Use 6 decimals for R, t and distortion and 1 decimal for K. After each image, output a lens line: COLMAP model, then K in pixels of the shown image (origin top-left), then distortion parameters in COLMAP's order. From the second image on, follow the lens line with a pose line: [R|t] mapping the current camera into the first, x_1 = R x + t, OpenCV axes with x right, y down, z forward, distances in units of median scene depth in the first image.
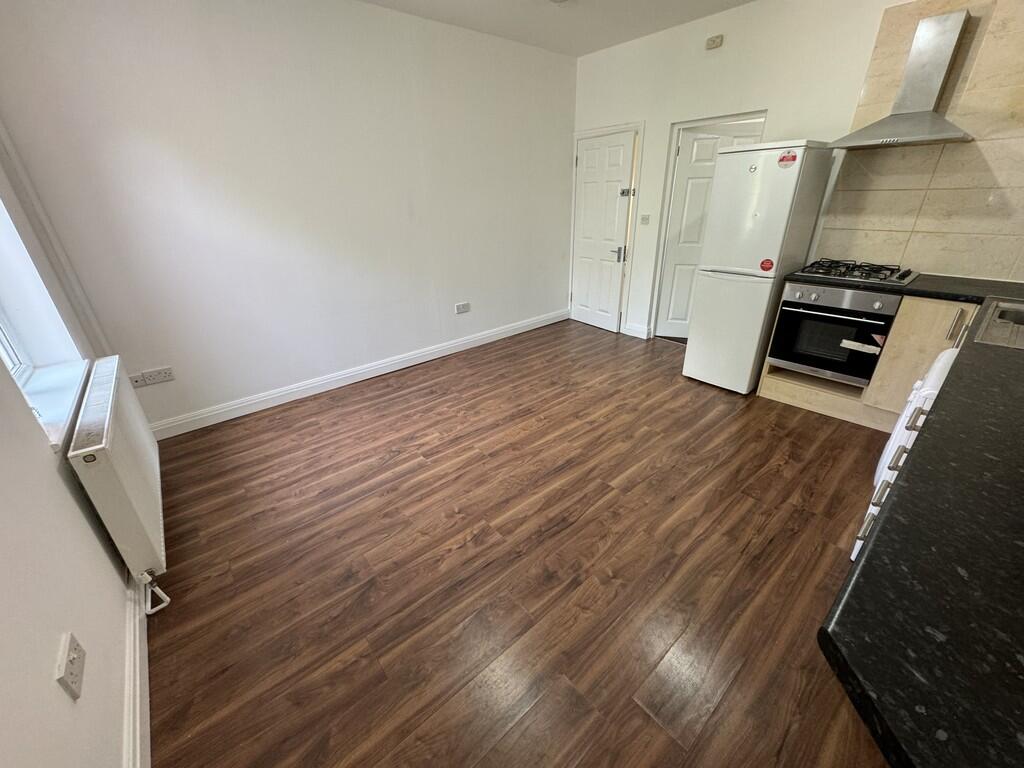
lens RADIAL K [[405.5, 0, 518.8], [0, 405.5, 381.0], [0, 0, 1]] dist [-0.001865, 0.000382]
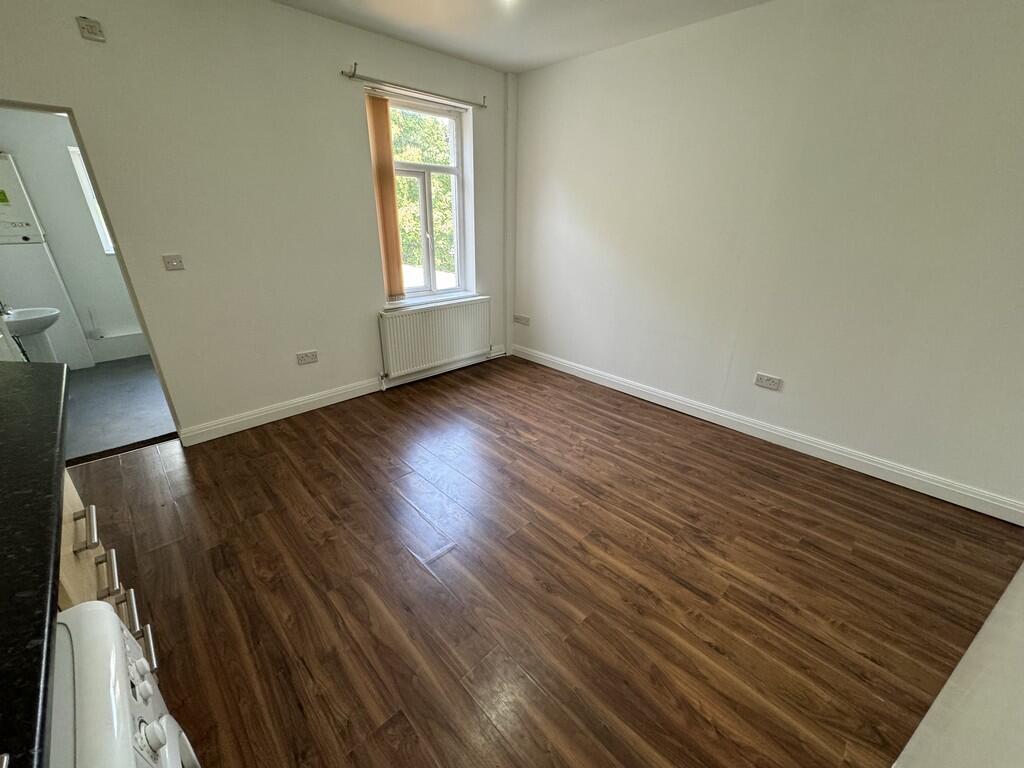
lens RADIAL K [[405.5, 0, 503.6], [0, 405.5, 377.0], [0, 0, 1]] dist [-0.001865, 0.000382]
pose [[0.054659, 0.394194, -0.917401, 0.718543], [-0.435250, 0.836297, 0.333412, -0.330340], [0.898649, 0.381075, 0.217284, 0.633667]]
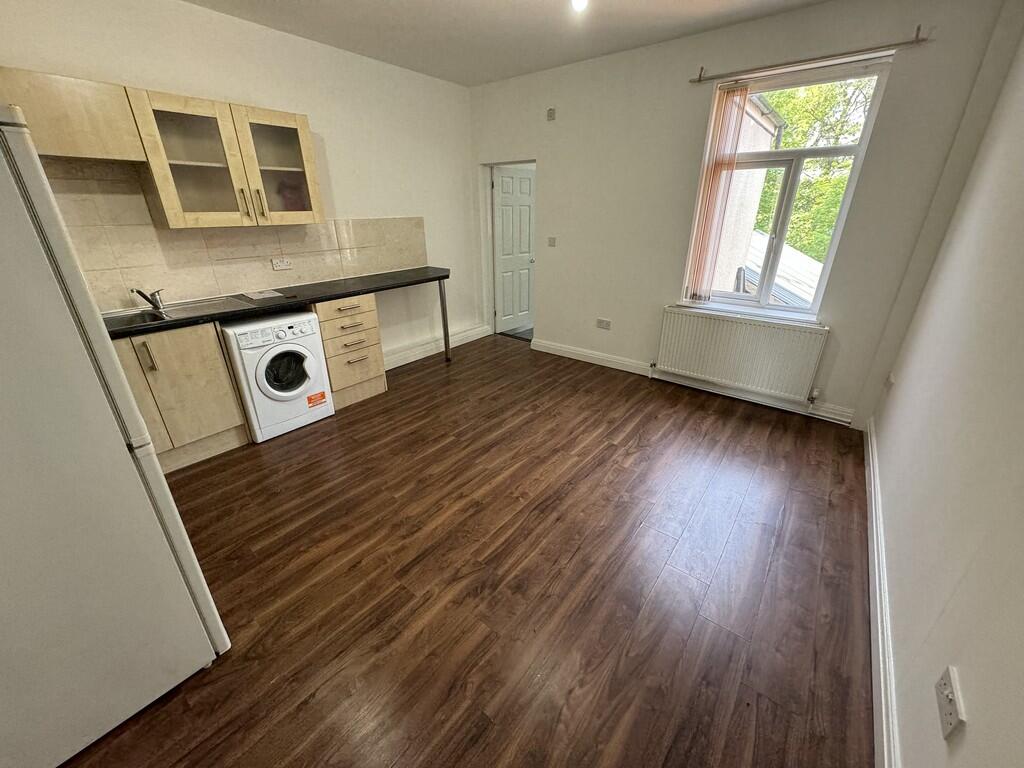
lens RADIAL K [[405.5, 0, 526.4], [0, 405.5, 380.3], [0, 0, 1]] dist [-0.001865, 0.000382]
pose [[-0.976039, 0.107076, -0.189428, 0.184589], [-0.068832, 0.673914, 0.735596, -0.691587], [0.206423, 0.731009, -0.650396, 1.434576]]
